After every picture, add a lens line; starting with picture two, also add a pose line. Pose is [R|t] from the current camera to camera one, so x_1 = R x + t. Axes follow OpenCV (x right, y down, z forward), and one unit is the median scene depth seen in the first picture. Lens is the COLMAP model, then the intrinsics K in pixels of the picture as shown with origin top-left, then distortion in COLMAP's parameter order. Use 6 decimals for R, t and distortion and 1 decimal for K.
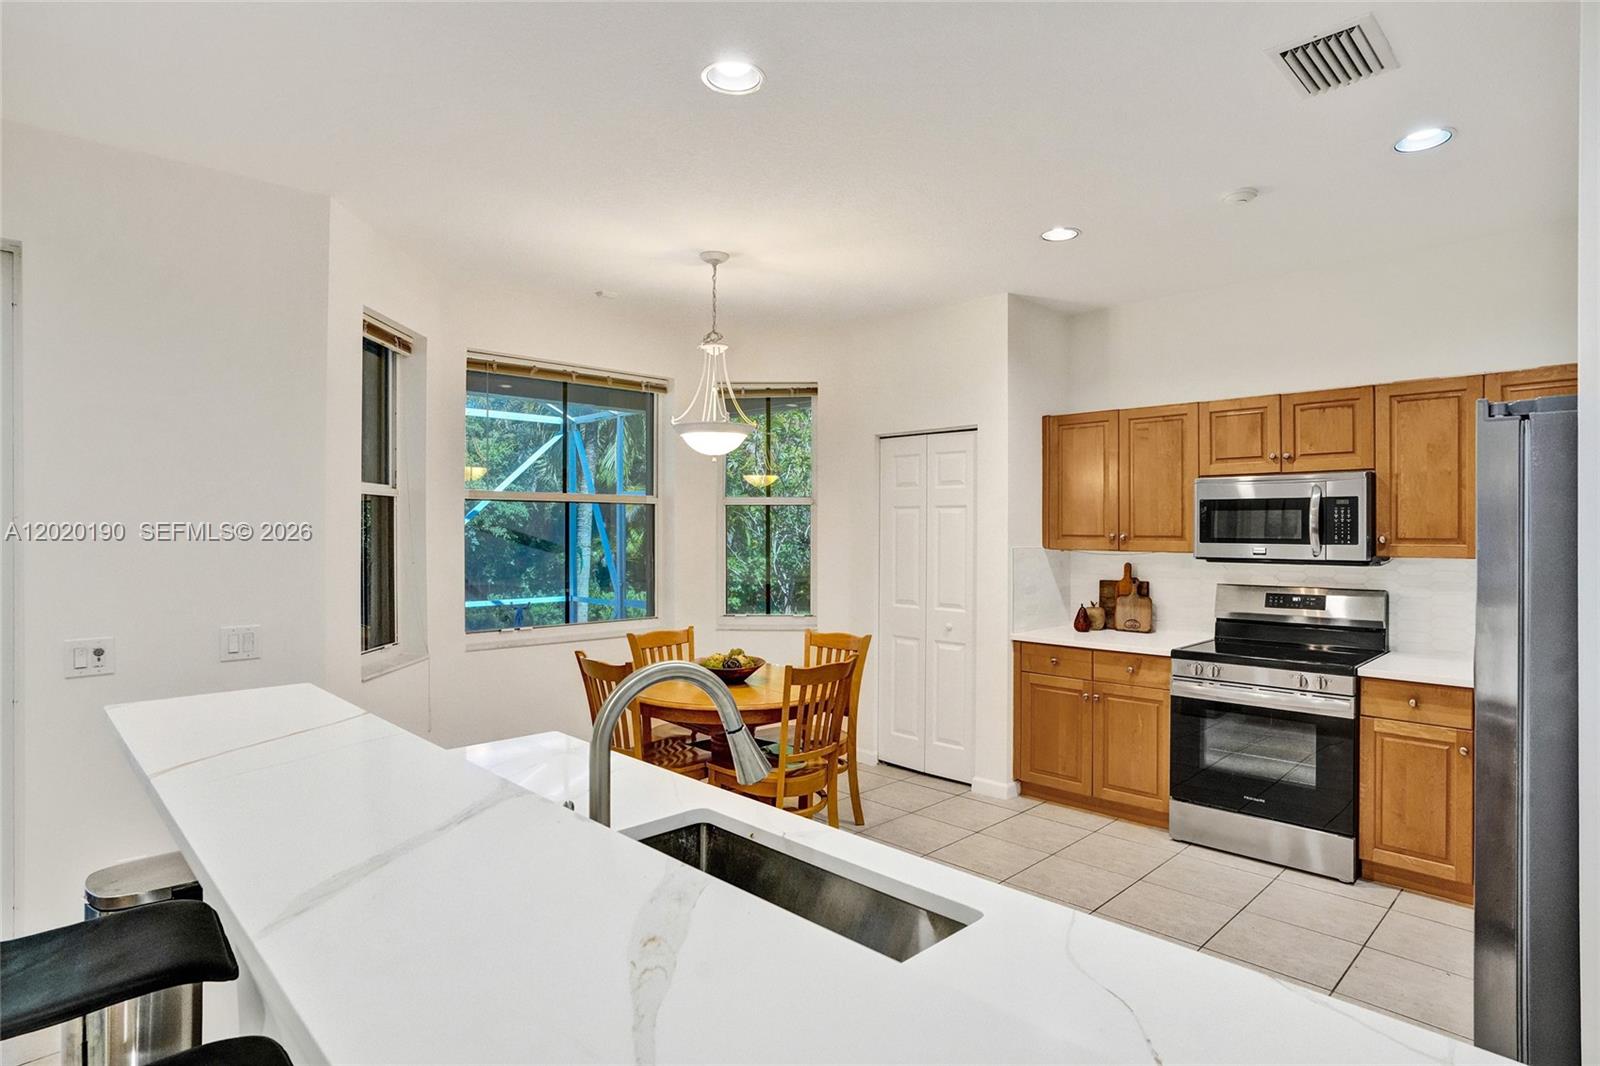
lens RADIAL K [[863.5, 0, 822.7], [0, 863.5, 528.6], [0, 0, 1]] dist [-0.002993, 0.000098]
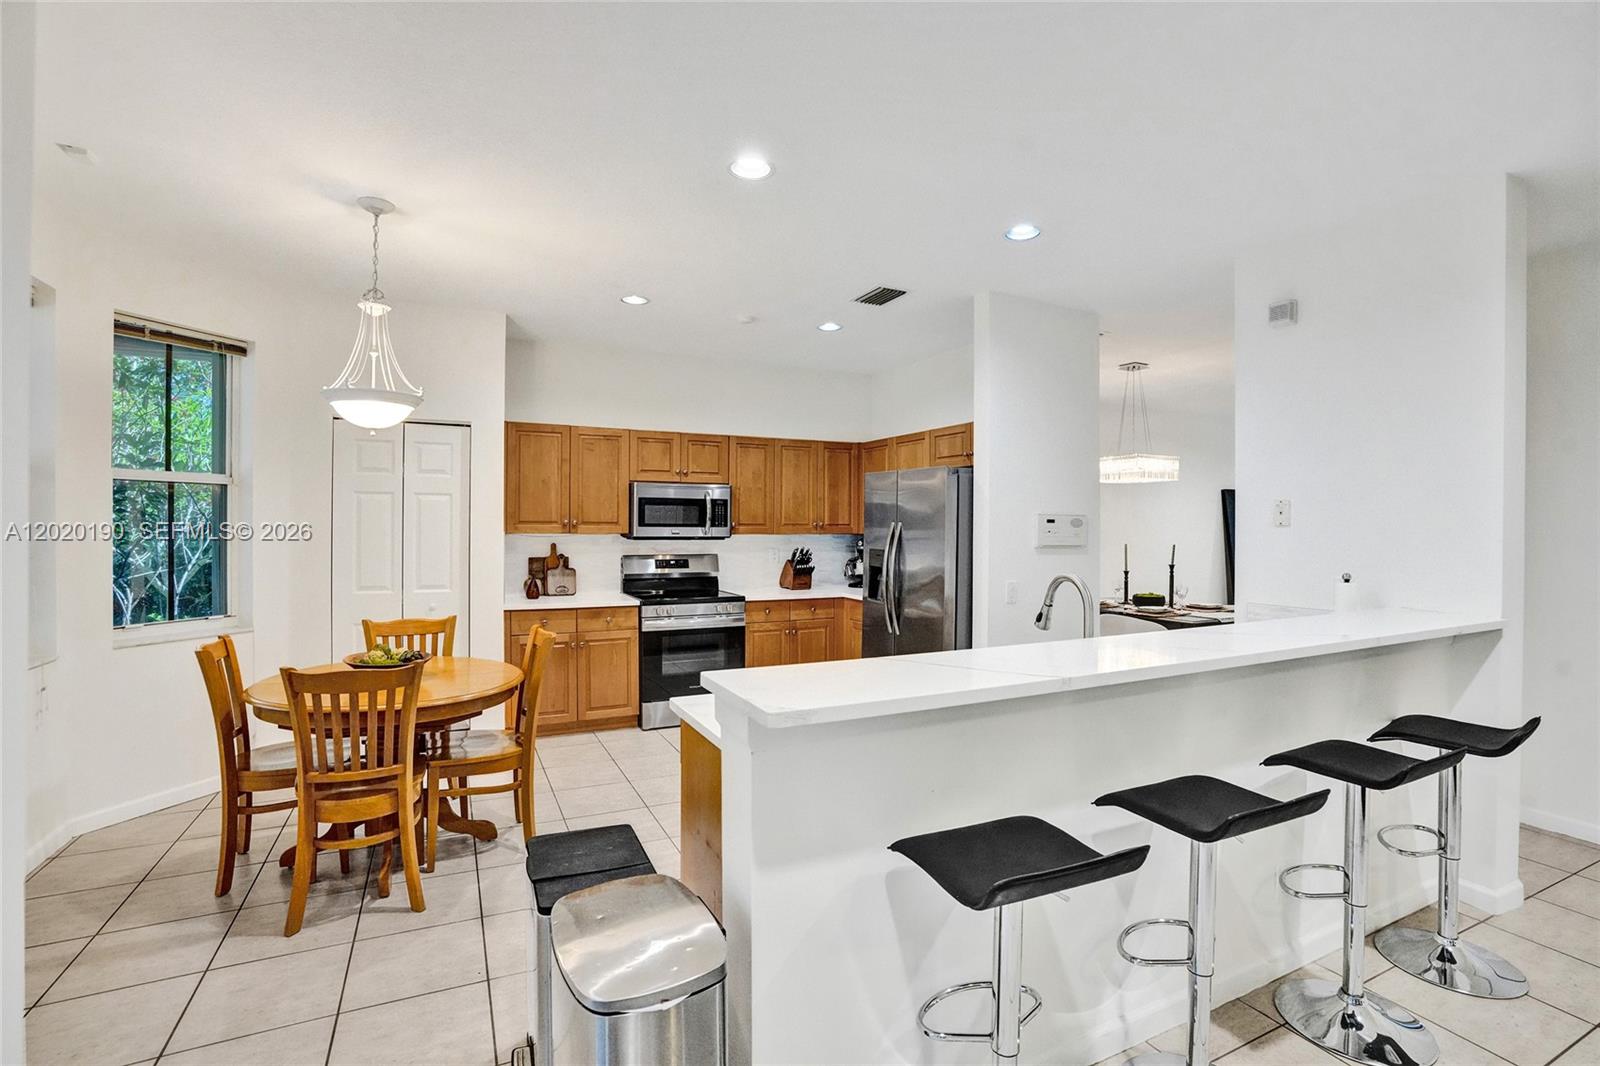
lens RADIAL K [[747.8, 0, 809.6], [0, 747.8, 529.3], [0, 0, 1]] dist [-0.065320, 0.026350]
pose [[0.326207, -0.003100, 0.945293, -0.652665], [-0.007103, 0.999958, 0.005730, 0.011307], [-0.945272, -0.008583, 0.326171, 0.312547]]
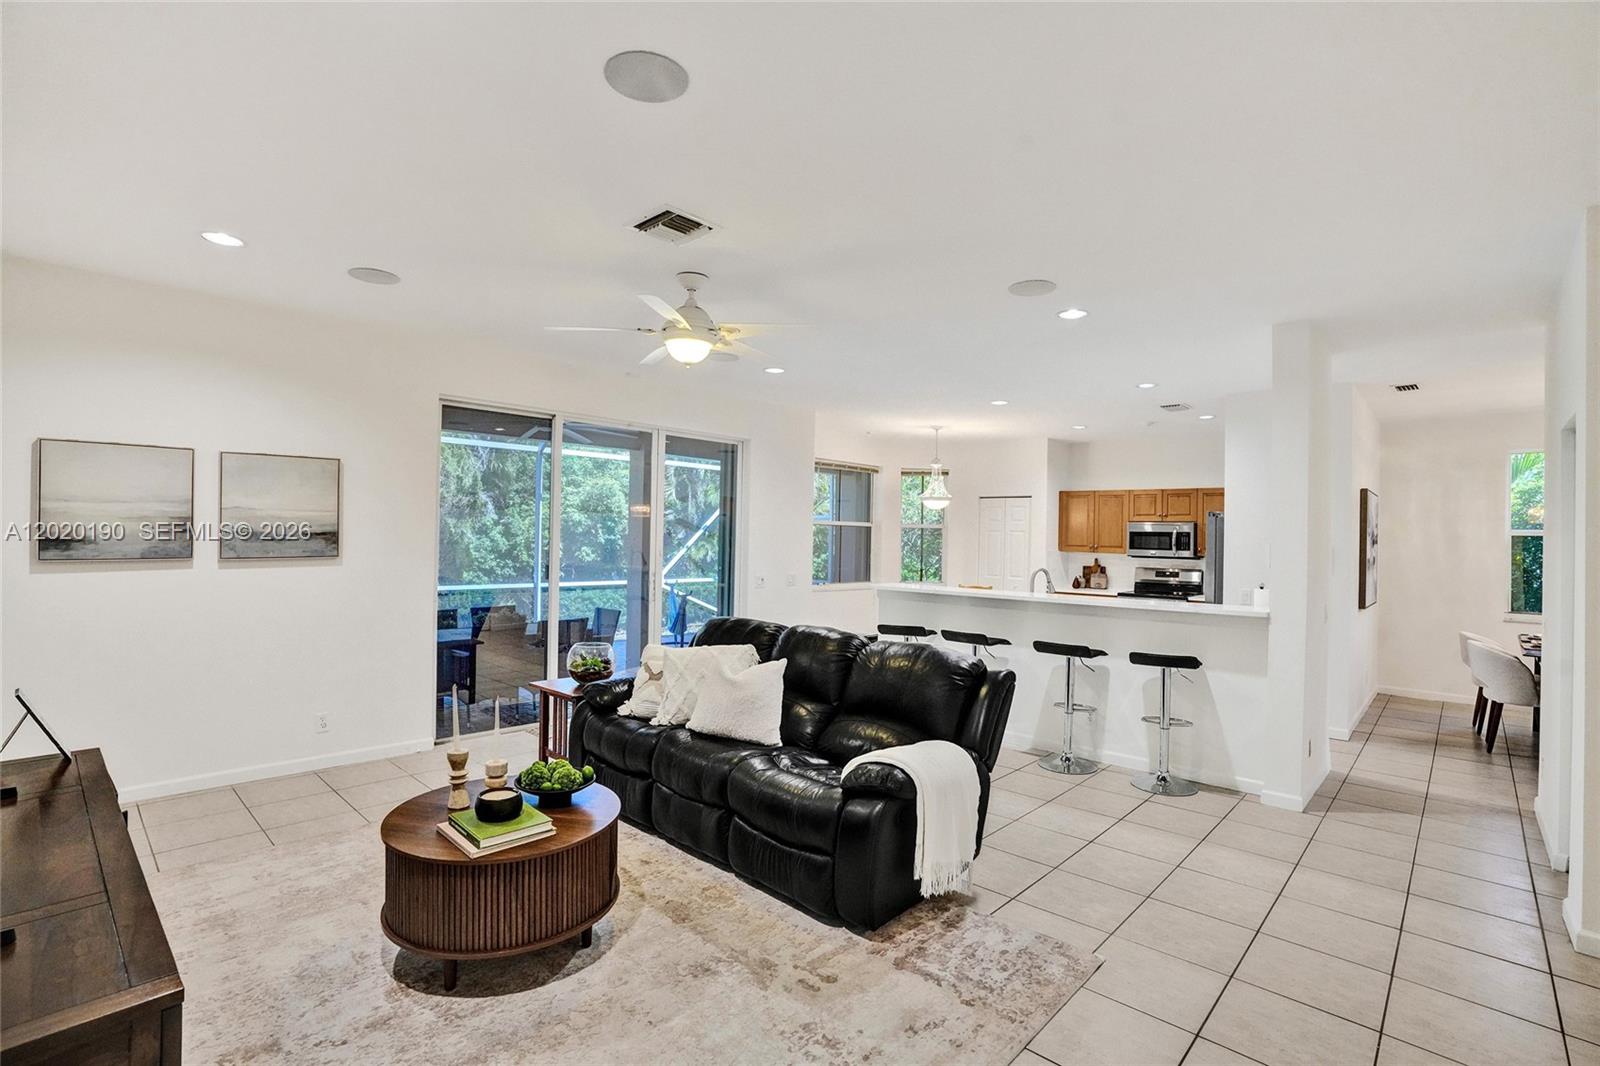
lens RADIAL K [[747.8, 0, 809.6], [0, 747.8, 529.3], [0, 0, 1]] dist [-0.065320, 0.026350]
pose [[0.999353, 0.018502, 0.030847, -0.506622], [-0.018240, 0.999795, -0.008772, -0.005079], [-0.031003, 0.008204, 0.999486, -1.009405]]
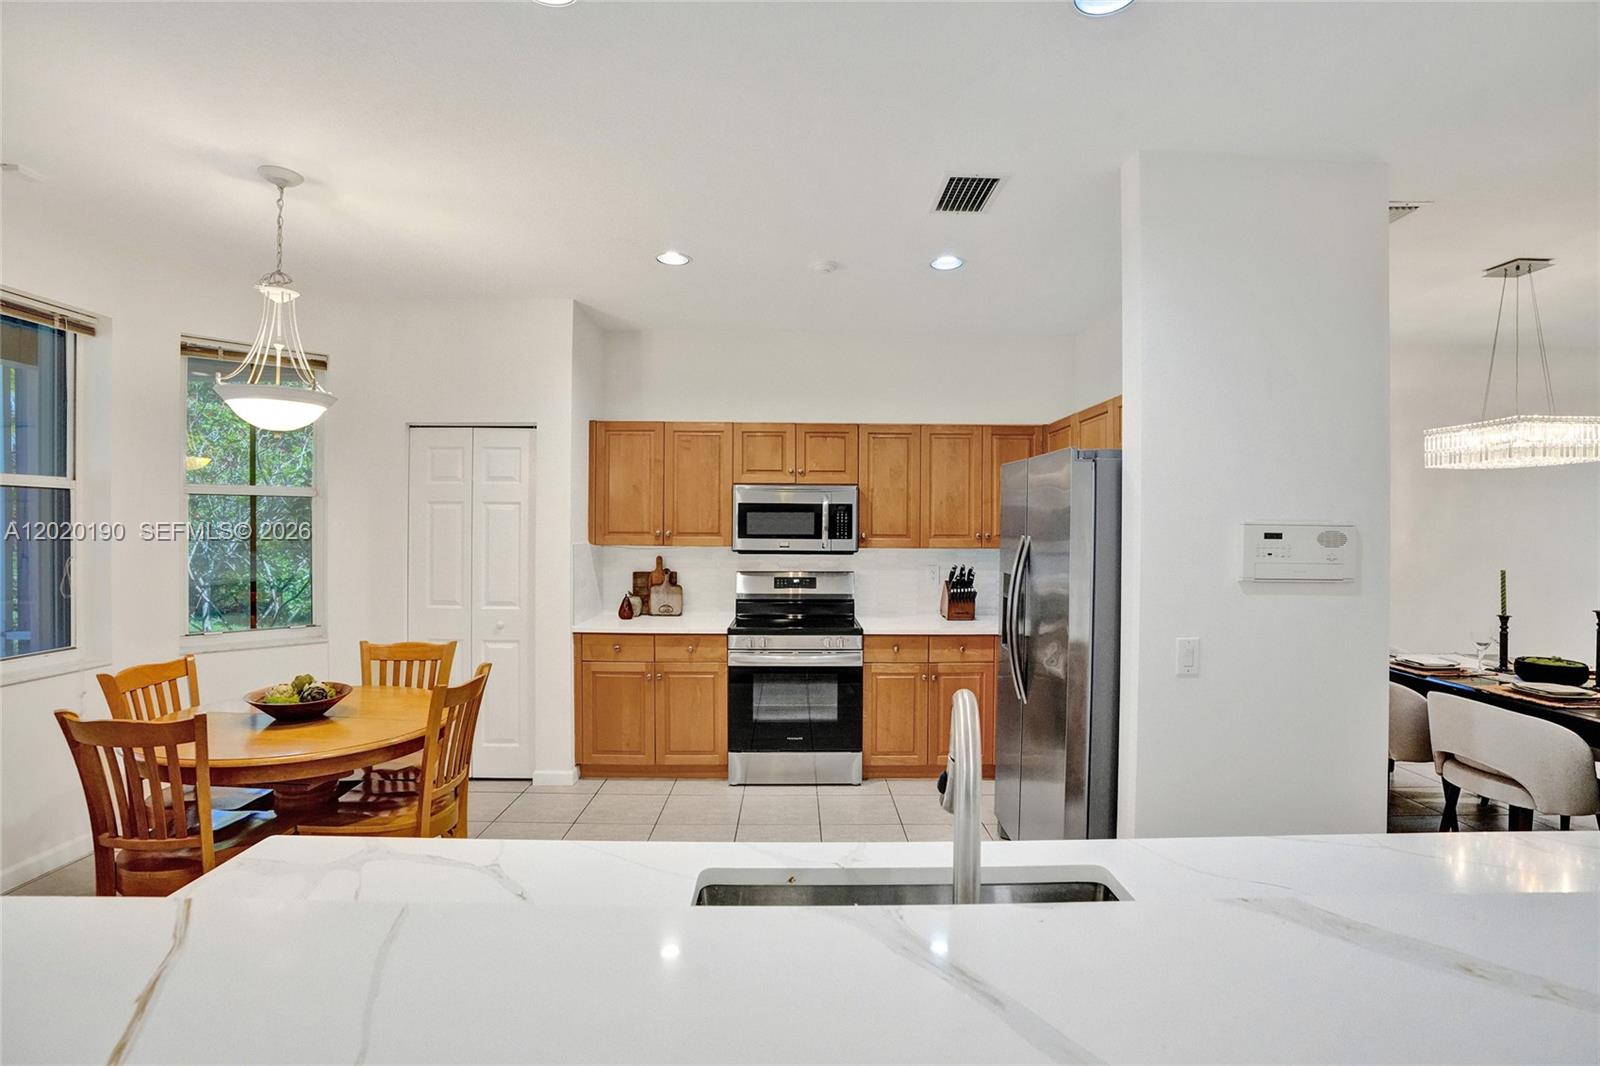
lens RADIAL K [[747.8, 0, 809.6], [0, 747.8, 529.3], [0, 0, 1]] dist [-0.065320, 0.026350]
pose [[0.700049, 0.001256, 0.714093, -0.242777], [-0.006645, 0.999967, 0.004755, -0.001992], [-0.714064, -0.008073, 0.700034, 0.189280]]
